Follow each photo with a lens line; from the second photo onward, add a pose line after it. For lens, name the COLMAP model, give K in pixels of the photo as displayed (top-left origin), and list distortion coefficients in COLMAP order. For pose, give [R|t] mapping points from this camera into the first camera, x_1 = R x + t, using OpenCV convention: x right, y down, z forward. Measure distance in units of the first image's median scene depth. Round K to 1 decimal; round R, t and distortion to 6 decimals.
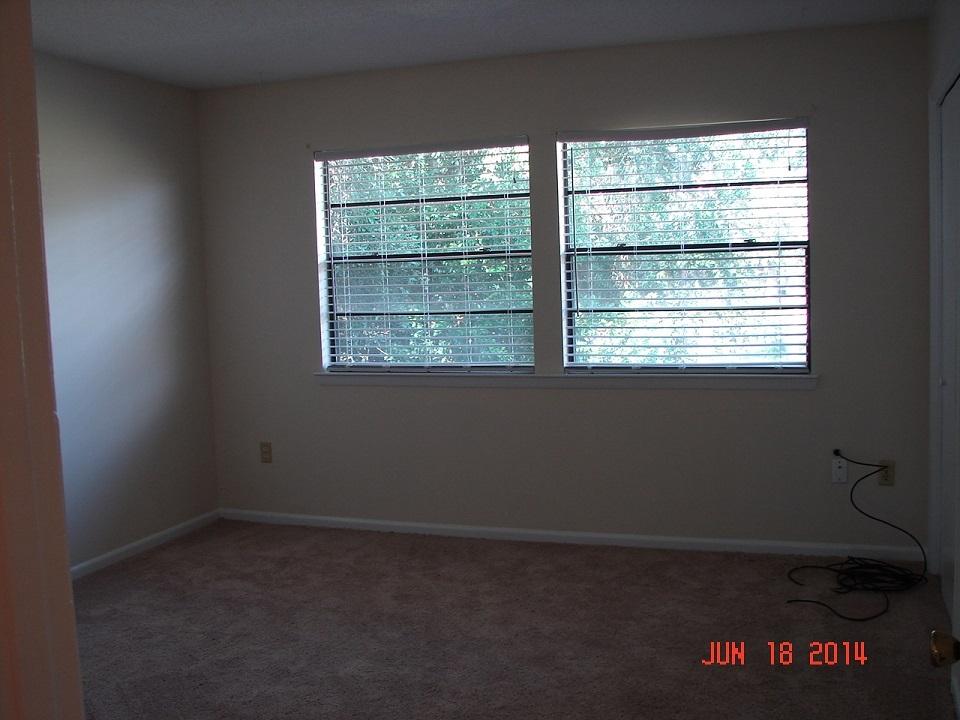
lens RADIAL K [[873.6, 0, 480.0], [0, 873.6, 360.0], [0, 0, 1]] dist [-0.290283, 0.000582]
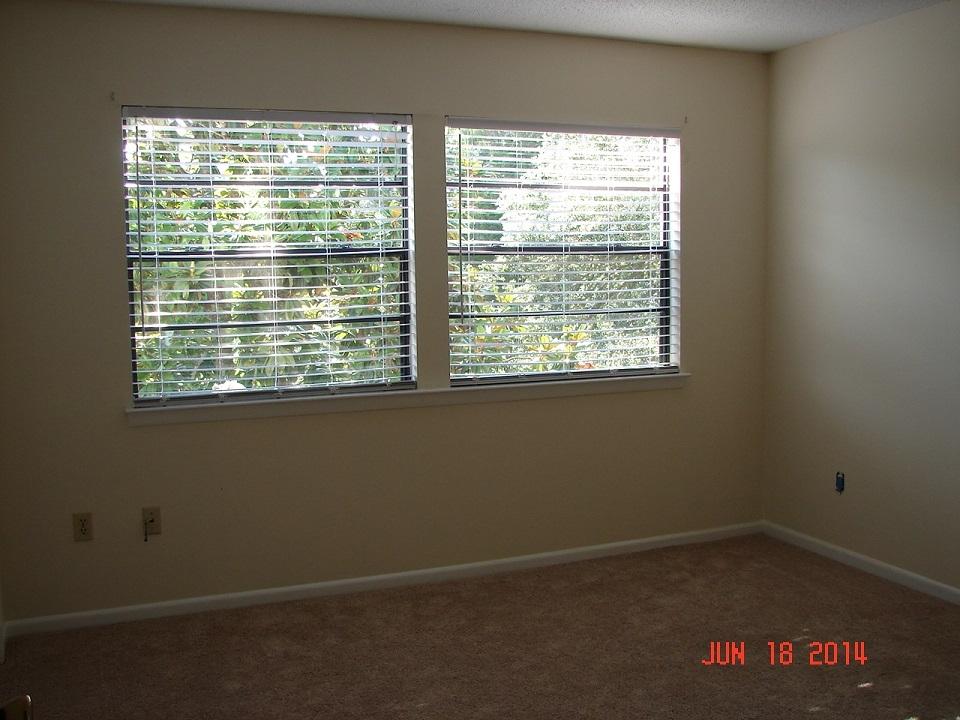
lens RADIAL K [[1039.9, 0, 480.0], [0, 1039.9, 360.0], [0, 0, 1]] dist [-0.243938, 0.338091]
pose [[0.762819, -0.044756, 0.645061, -0.579003], [0.063604, 0.997957, -0.005974, -0.003614], [-0.643476, 0.045586, 0.764107, 0.170753]]
